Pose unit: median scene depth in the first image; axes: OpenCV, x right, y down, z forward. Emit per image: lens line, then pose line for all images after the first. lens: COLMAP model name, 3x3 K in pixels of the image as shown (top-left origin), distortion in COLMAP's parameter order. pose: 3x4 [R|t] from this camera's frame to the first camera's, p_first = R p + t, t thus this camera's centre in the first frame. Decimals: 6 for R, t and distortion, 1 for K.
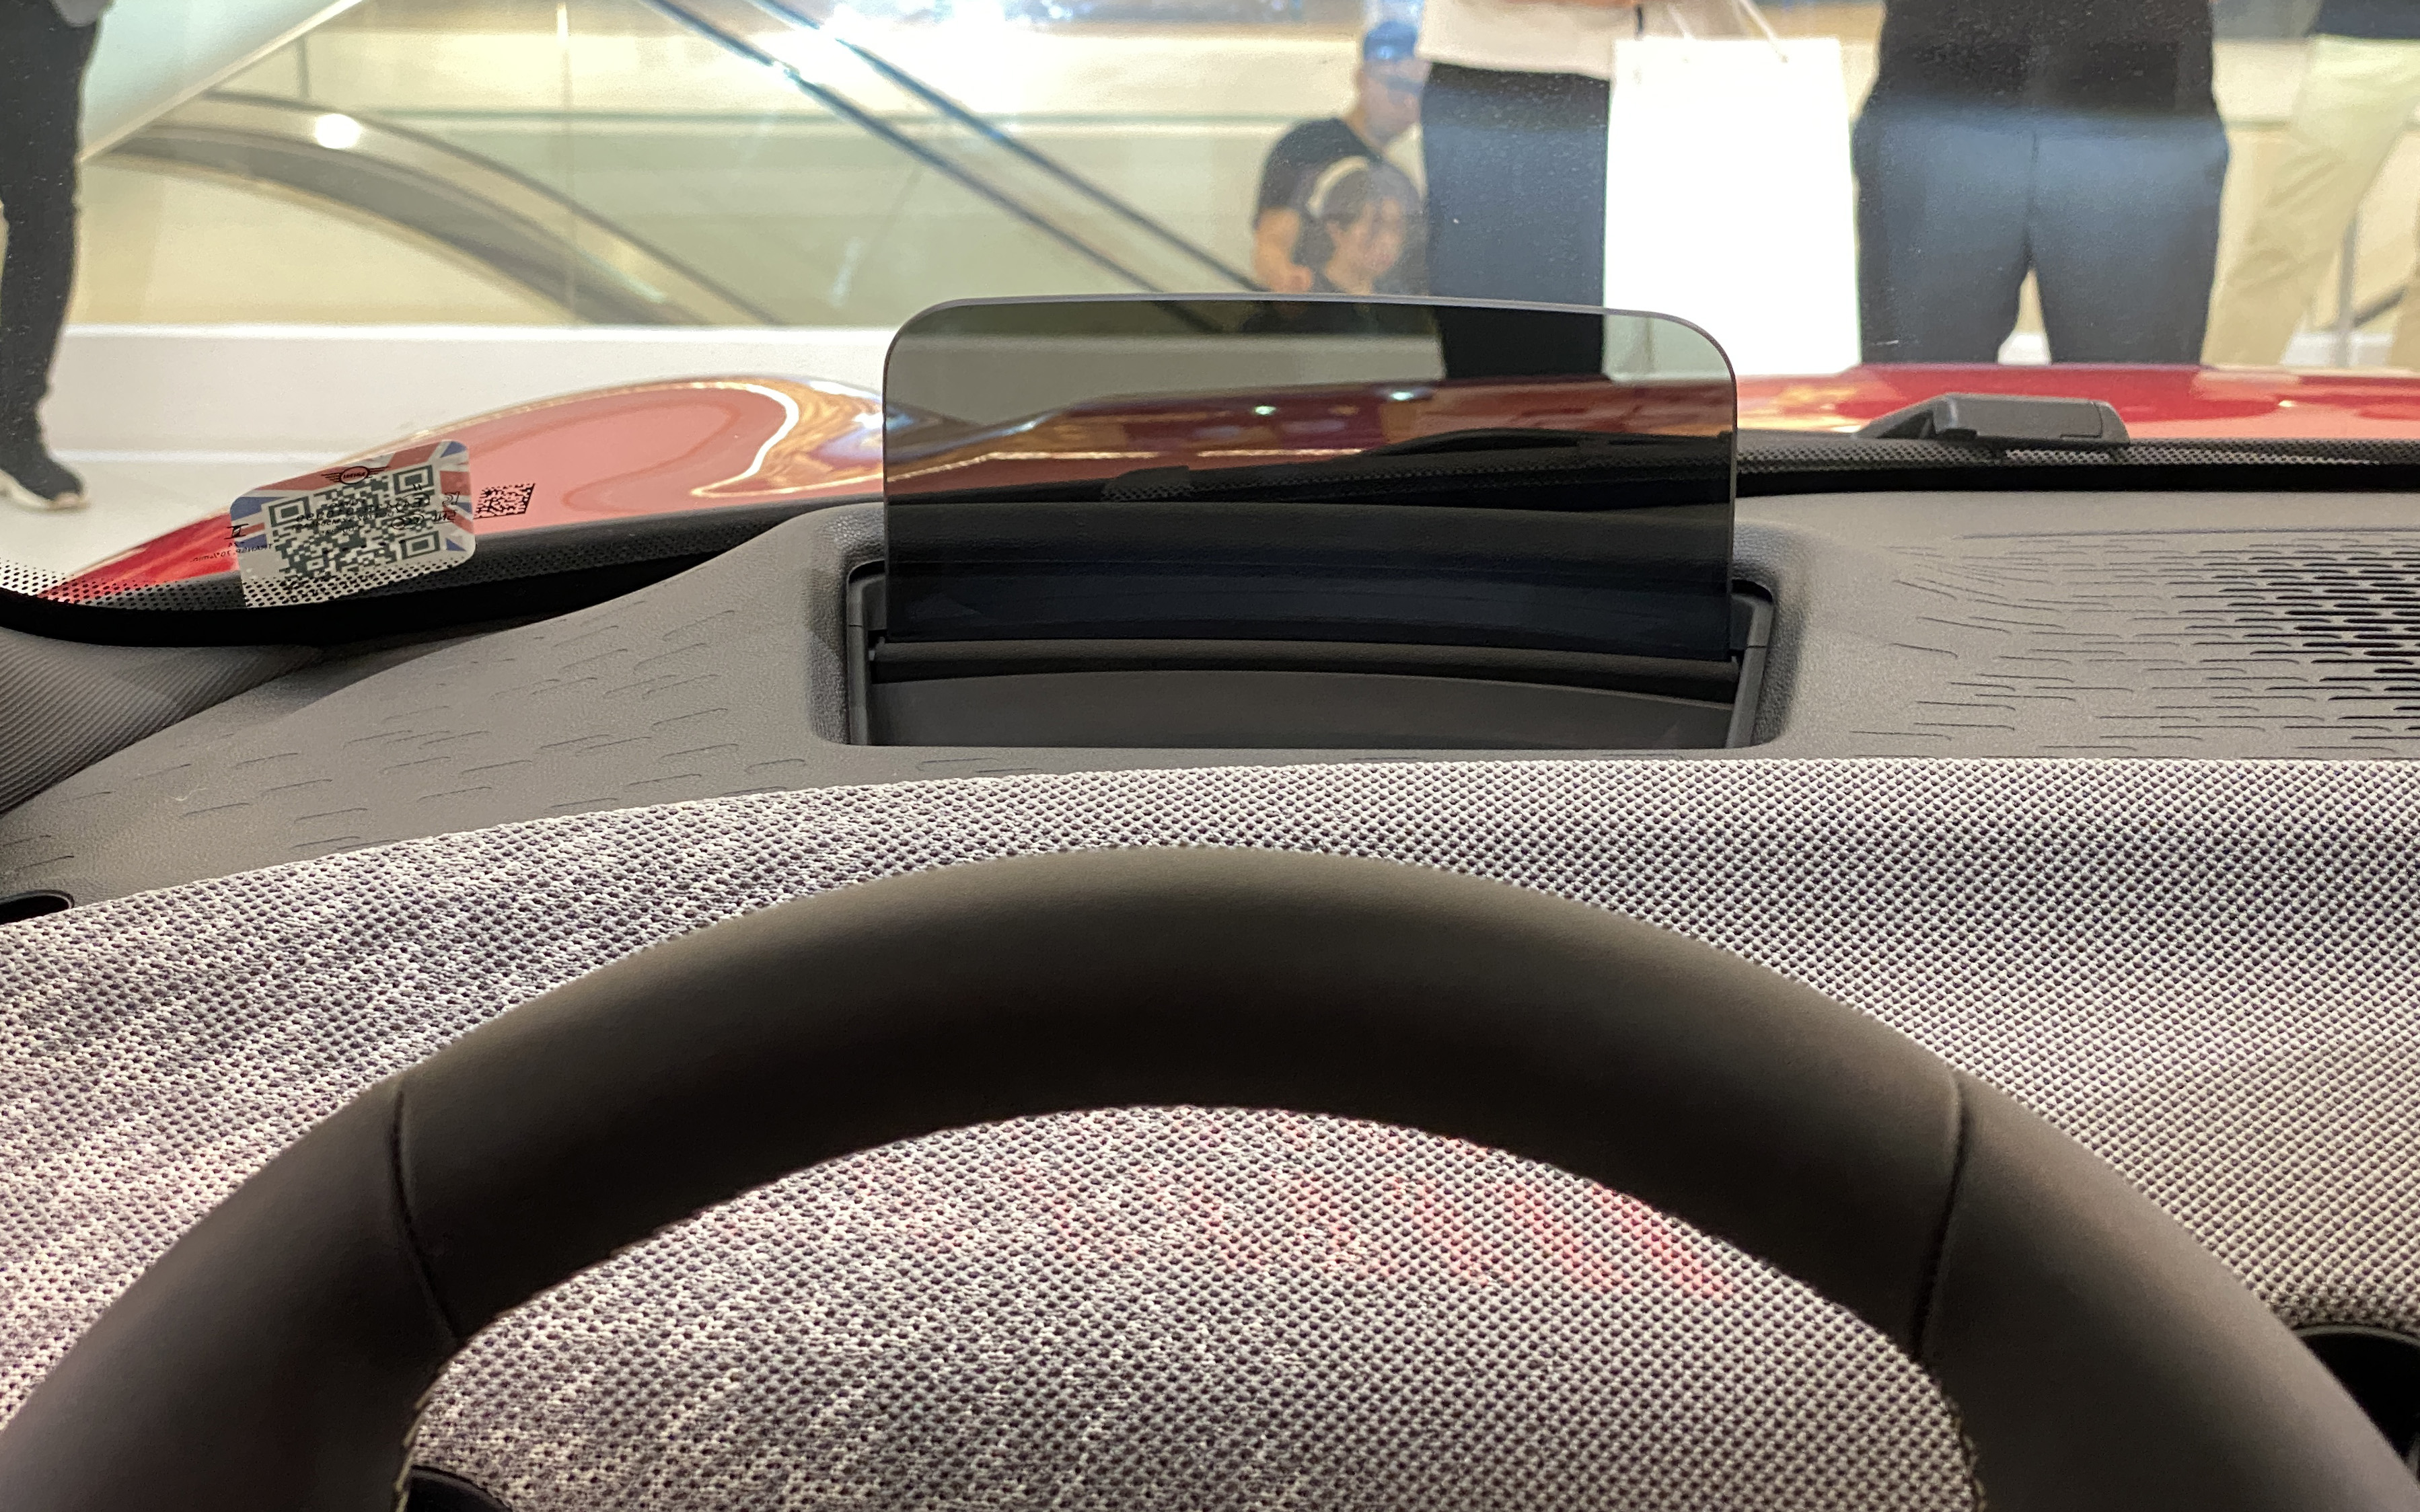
lens RADIAL K [[3800.5, 0, 1210.0], [0, 3800.5, 756.0], [0, 0, 1]] dist [0.020636, 0.680839]
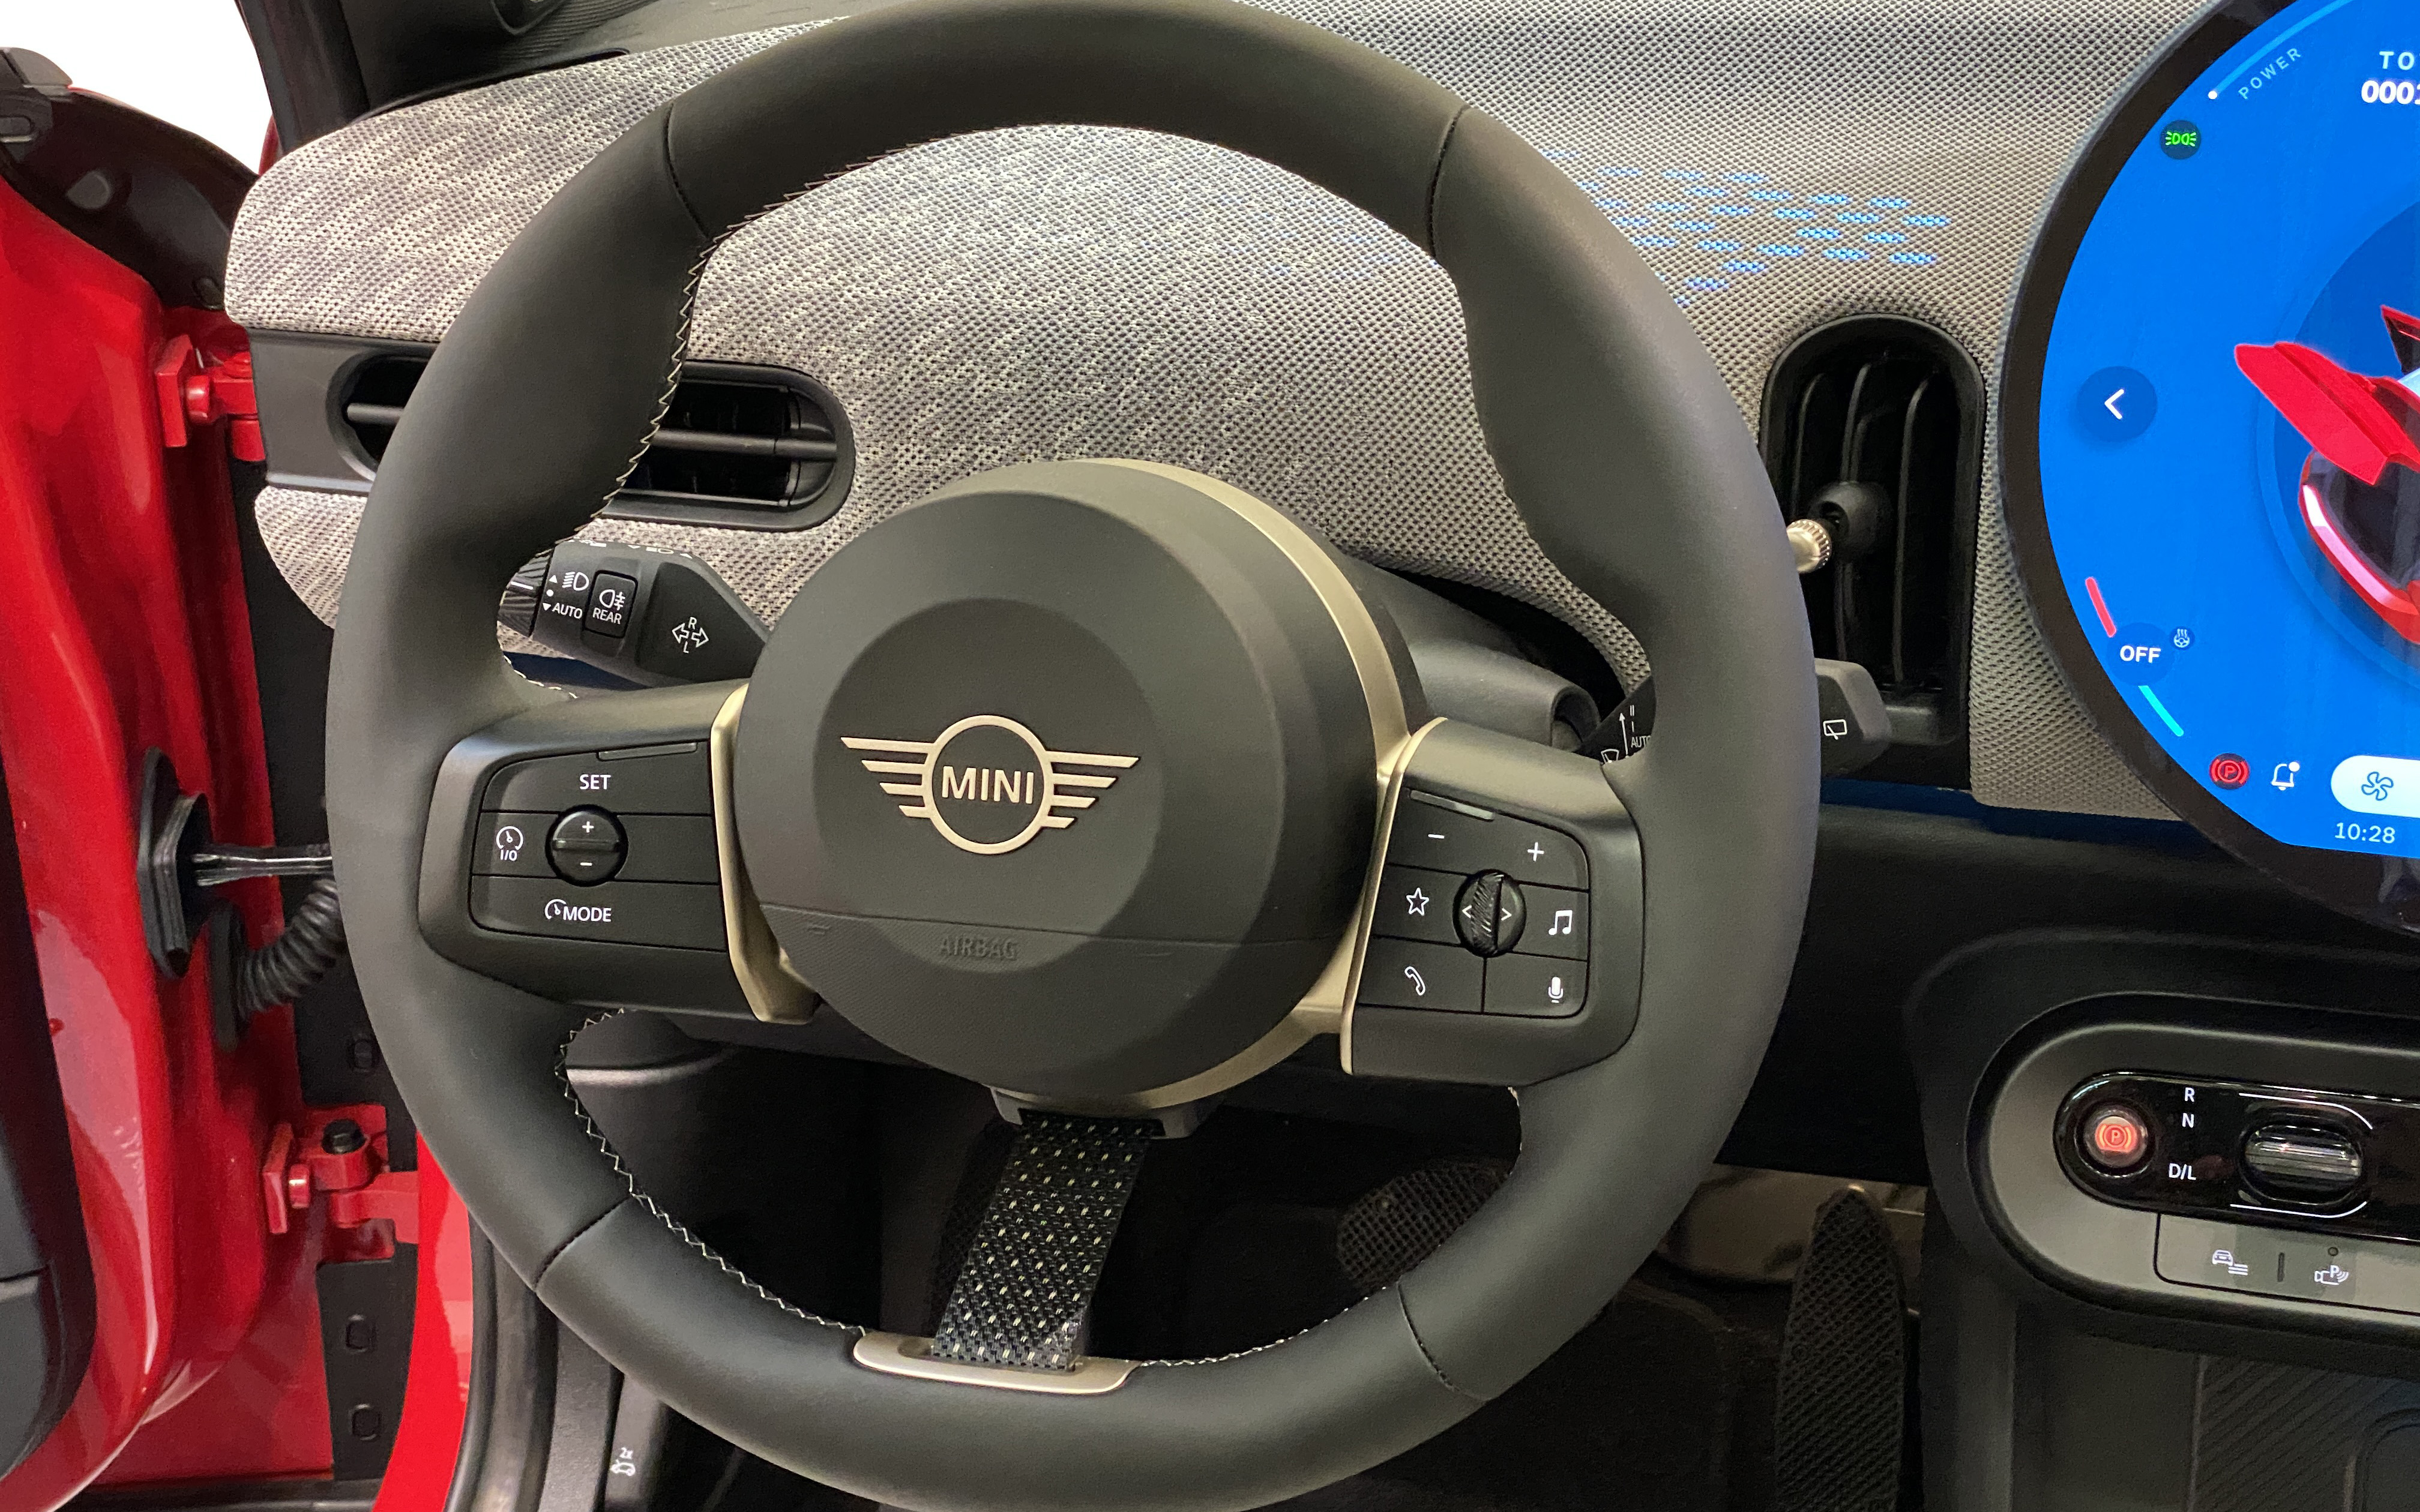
lens RADIAL K [[3800.4, 0, 1210.0], [0, 3800.4, 756.0], [0, 0, 1]] dist [0.020636, 0.680839]
pose [[0.970888, 0.053711, -0.233434, 0.410802], [-0.013677, 0.985376, 0.169842, 0.061963], [0.239143, -0.161705, 0.957425, -0.678761]]
